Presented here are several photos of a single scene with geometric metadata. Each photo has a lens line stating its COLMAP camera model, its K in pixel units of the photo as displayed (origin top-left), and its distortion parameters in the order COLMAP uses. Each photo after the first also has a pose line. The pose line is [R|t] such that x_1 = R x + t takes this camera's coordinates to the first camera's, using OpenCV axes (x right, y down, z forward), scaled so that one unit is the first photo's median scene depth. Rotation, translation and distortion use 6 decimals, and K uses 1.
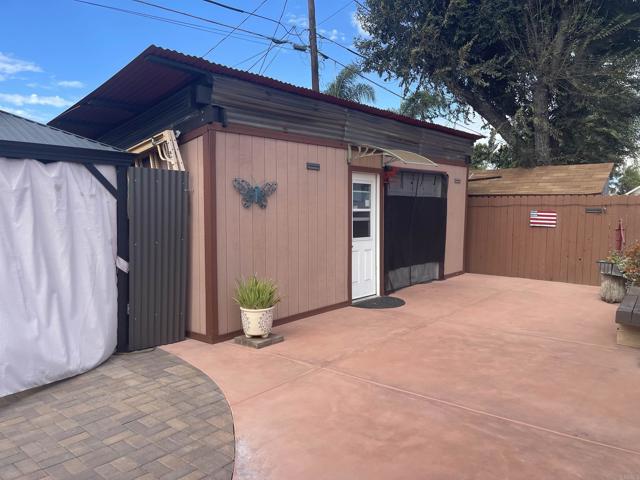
lens RADIAL K [[480.5, 0, 320.2], [0, 480.5, 240.5], [0, 0, 1]] dist [0.028338, -0.021160]
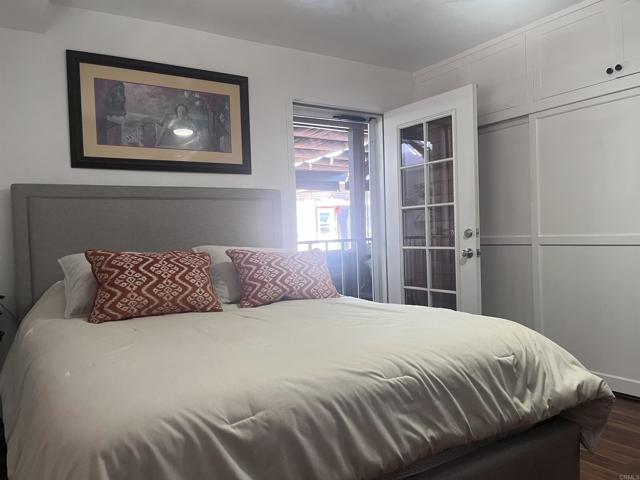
lens RADIAL K [[486.7, 0, 316.9], [0, 486.7, 240.5], [0, 0, 1]] dist [0.001417, -0.006696]
pose [[0.957643, -0.023155, -0.287025, 0.744681], [0.014289, 0.999355, -0.032945, 0.102781], [0.287603, 0.027448, 0.957356, -1.363587]]
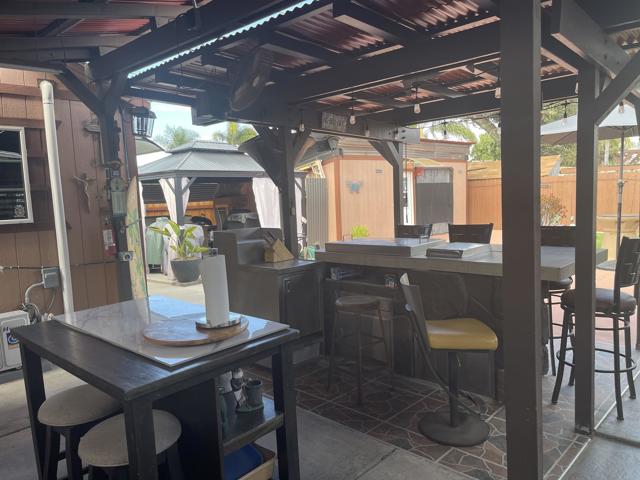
lens RADIAL K [[480.5, 0, 320.6], [0, 480.5, 238.7], [0, 0, 1]] dist [0.028338, -0.021160]
pose [[0.997918, -0.037343, -0.052581, -0.132878], [0.038835, 0.998863, 0.027635, 0.048611], [0.051489, -0.029619, 0.998234, -0.821579]]
